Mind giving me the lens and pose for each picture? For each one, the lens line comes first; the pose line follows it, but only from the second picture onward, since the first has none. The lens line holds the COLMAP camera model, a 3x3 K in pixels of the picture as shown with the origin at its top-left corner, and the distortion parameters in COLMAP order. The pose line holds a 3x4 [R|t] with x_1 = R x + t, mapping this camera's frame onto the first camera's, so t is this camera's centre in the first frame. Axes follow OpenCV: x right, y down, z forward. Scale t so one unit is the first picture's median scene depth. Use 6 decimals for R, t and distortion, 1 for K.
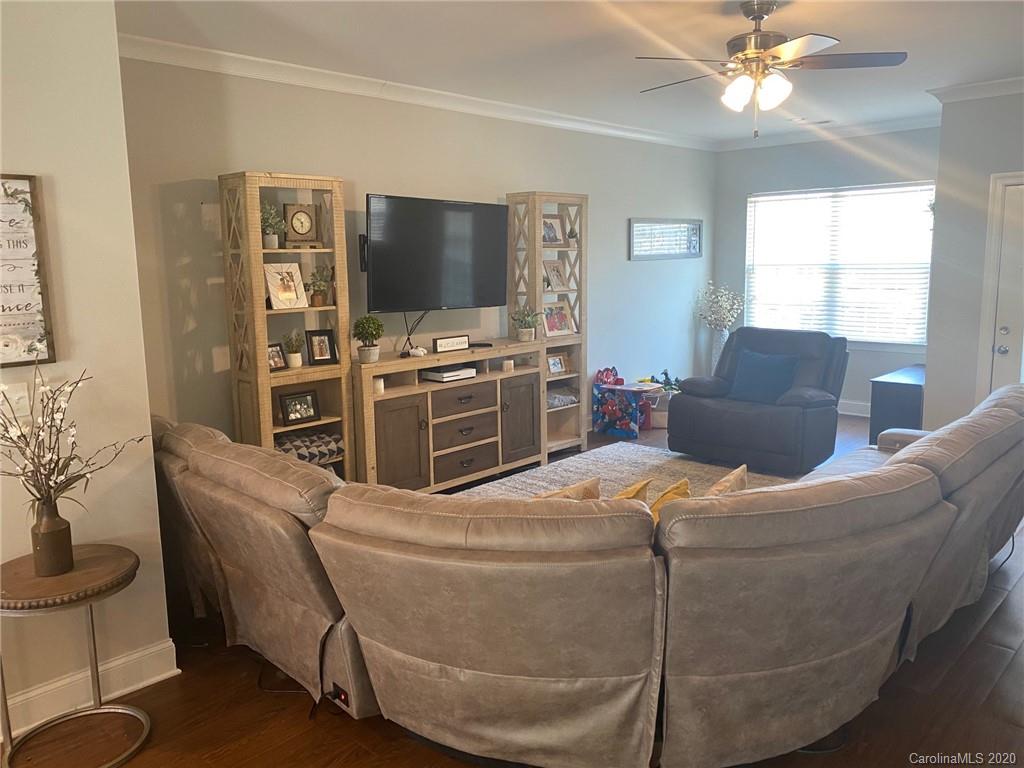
lens RADIAL K [[787.6, 0, 512.0], [0, 787.6, 384.0], [0, 0, 1]] dist [0.101847, -0.112154]
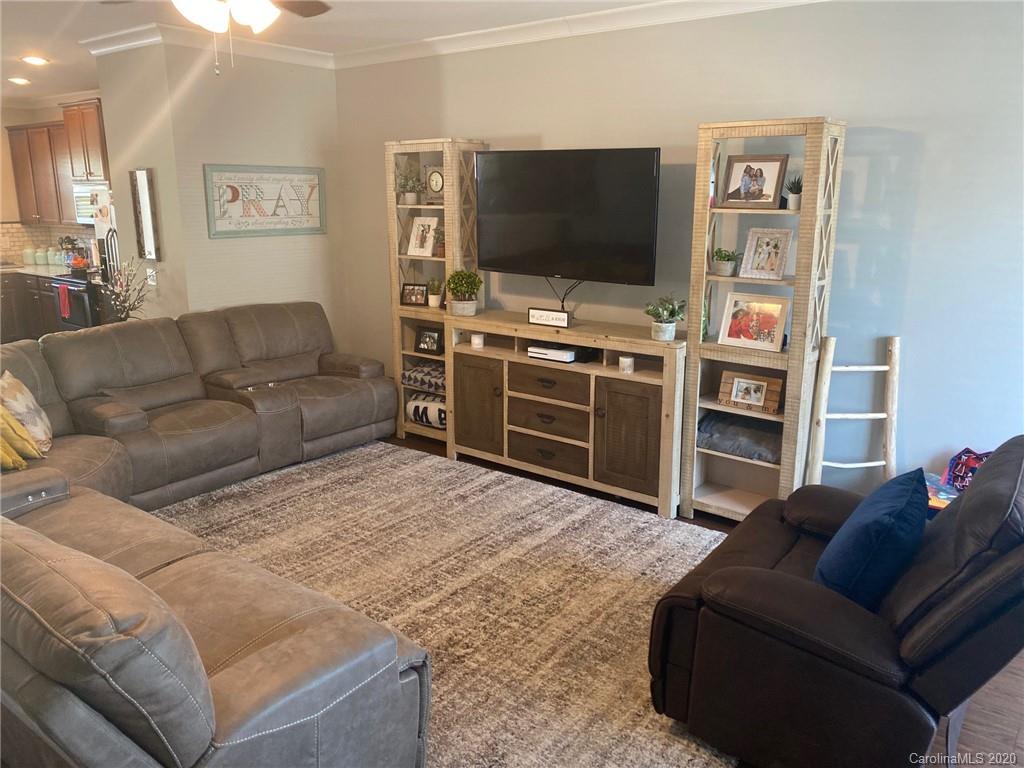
lens RADIAL K [[787.6, 0, 512.0], [0, 787.6, 384.0], [0, 0, 1]] dist [0.101847, -0.112154]
pose [[0.085819, 0.252504, -0.963783, 0.793282], [-0.161150, 0.958132, 0.236674, -0.183426], [0.983192, 0.135002, 0.122916, 0.872897]]
